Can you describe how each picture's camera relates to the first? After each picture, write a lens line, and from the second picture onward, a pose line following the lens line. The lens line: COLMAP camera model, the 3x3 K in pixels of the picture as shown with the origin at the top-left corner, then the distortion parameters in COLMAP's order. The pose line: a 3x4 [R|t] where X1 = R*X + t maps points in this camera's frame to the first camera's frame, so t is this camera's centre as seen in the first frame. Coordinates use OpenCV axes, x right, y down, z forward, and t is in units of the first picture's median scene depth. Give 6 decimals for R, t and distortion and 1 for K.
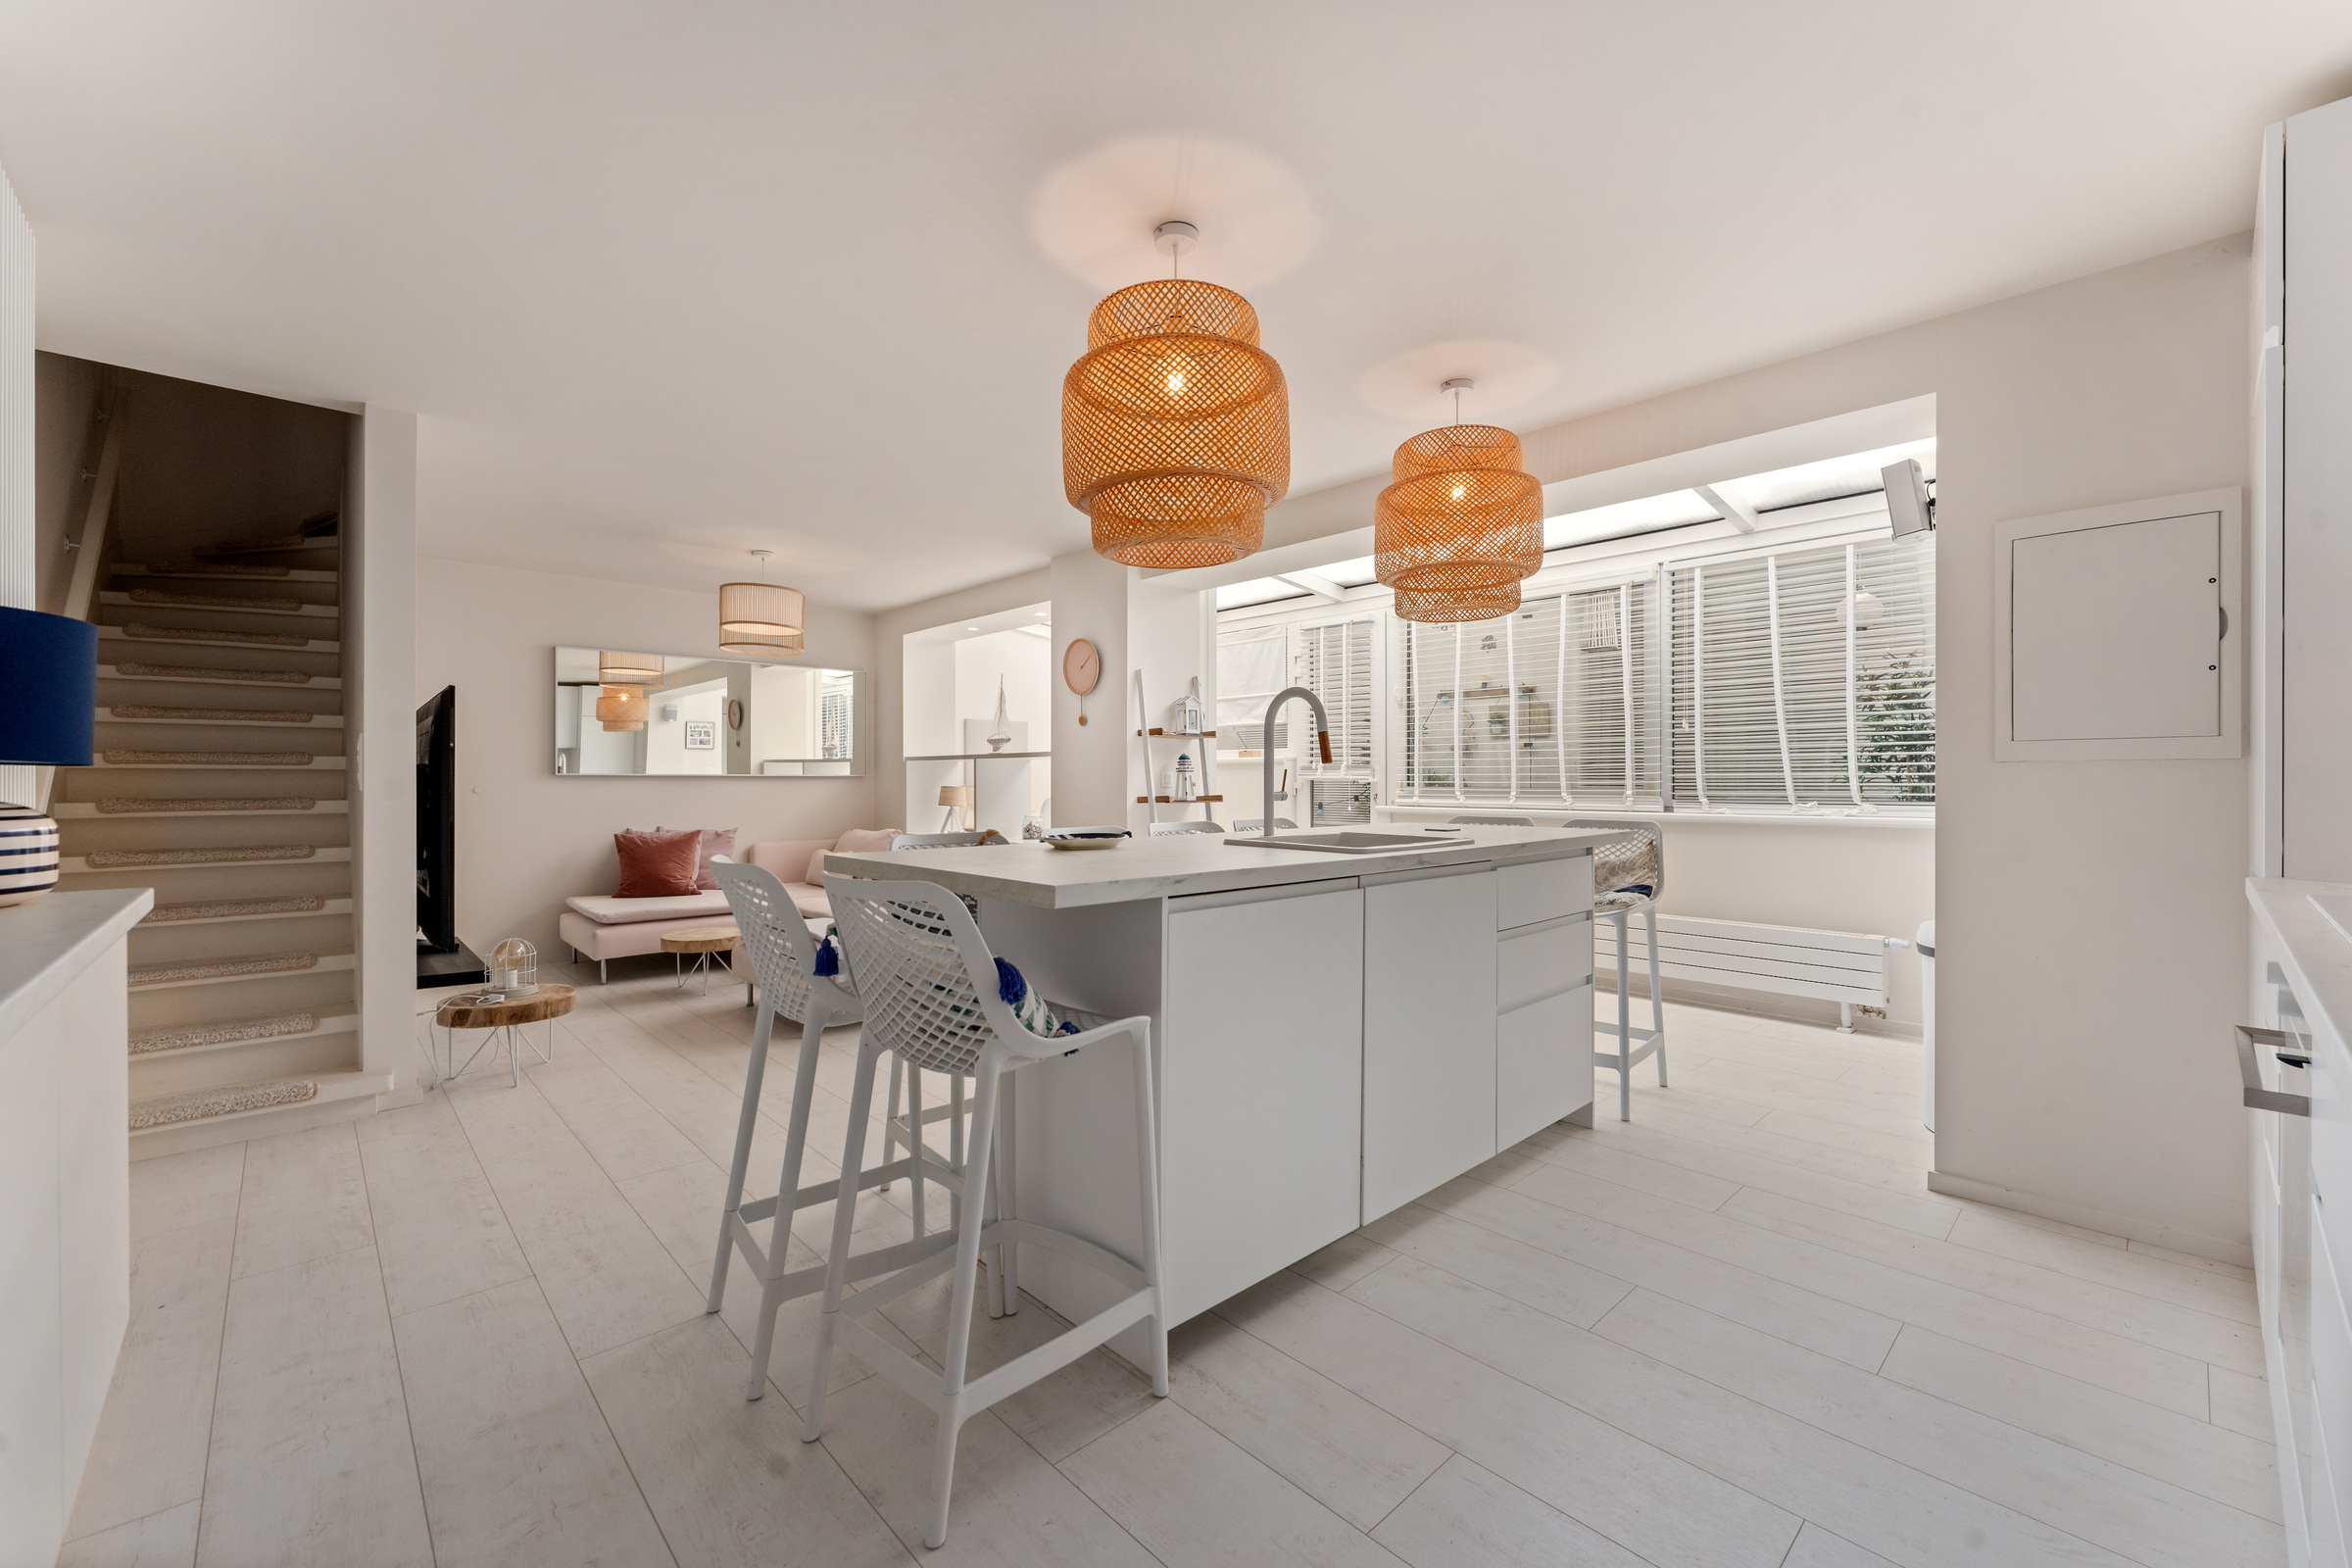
lens RADIAL K [[948.1, 0, 1190.0], [0, 948.1, 783.3], [0, 0, 1]] dist [0.000910, -0.000081]
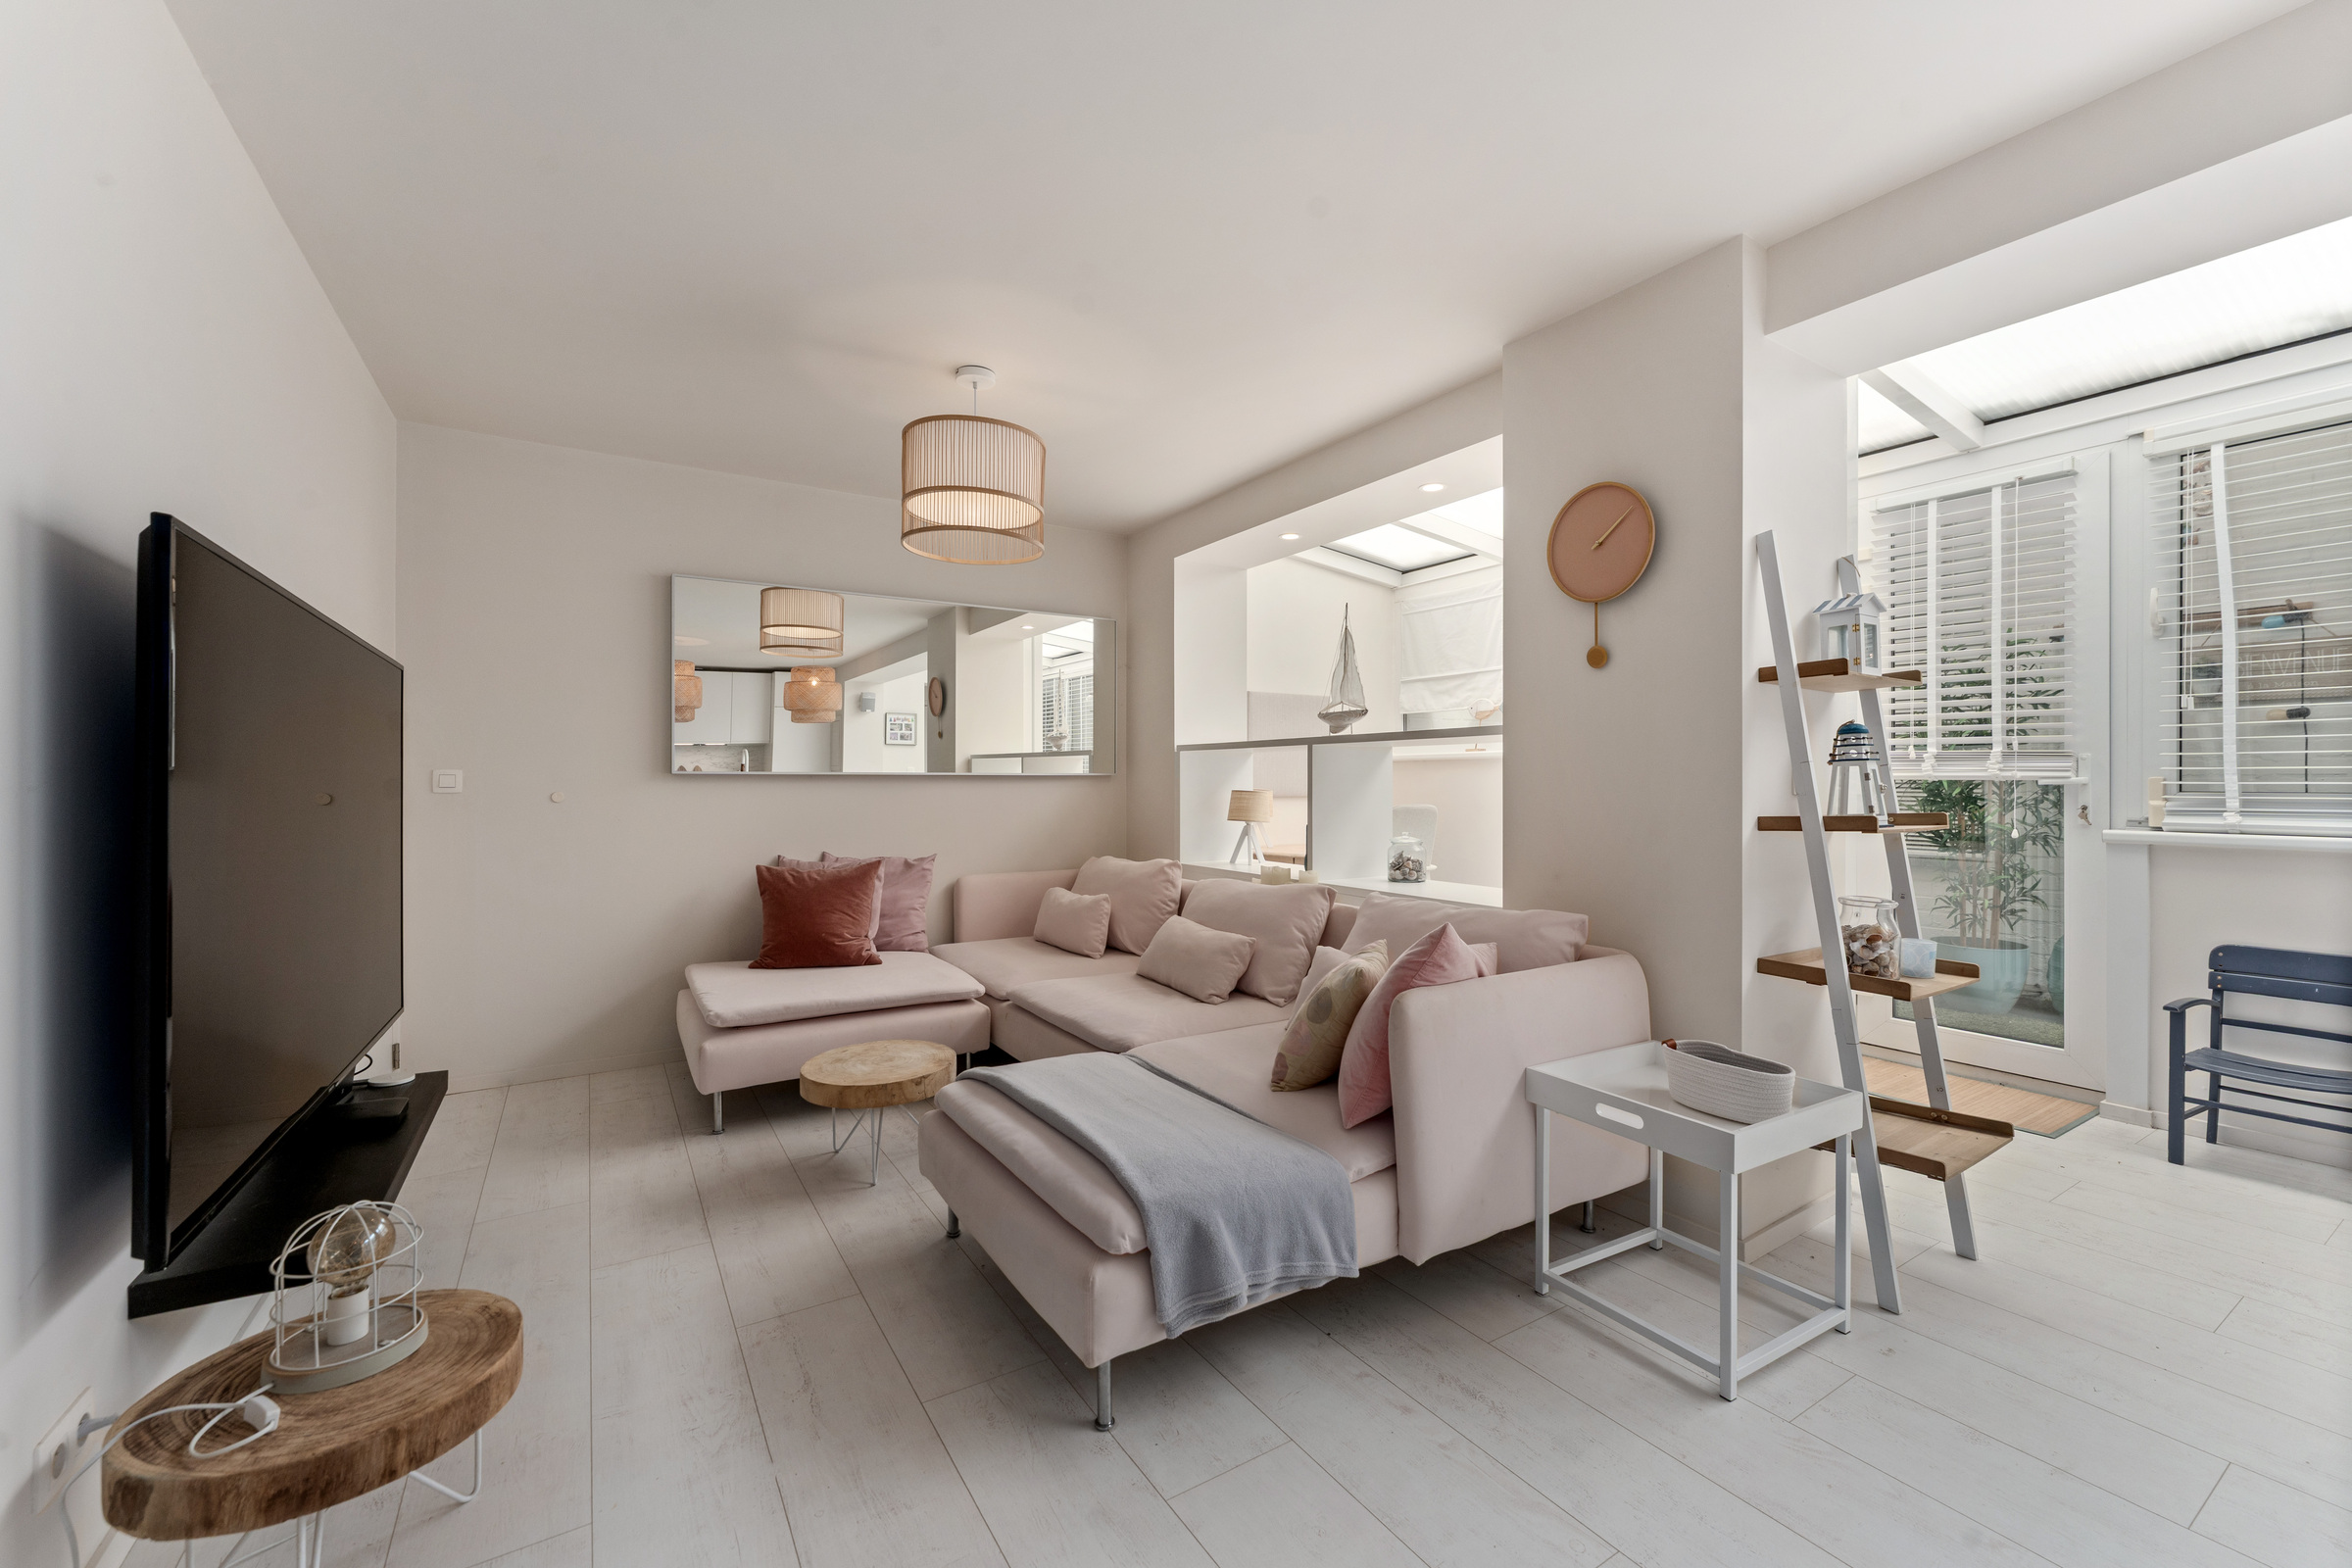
lens RADIAL K [[948.1, 0, 1190.0], [0, 948.1, 783.3], [0, 0, 1]] dist [0.000910, -0.000081]
pose [[0.981531, -0.000480, -0.191305, -0.175730], [0.000392, 1.000000, -0.000502, -0.001343], [0.191305, 0.000418, 0.981531, 0.381892]]
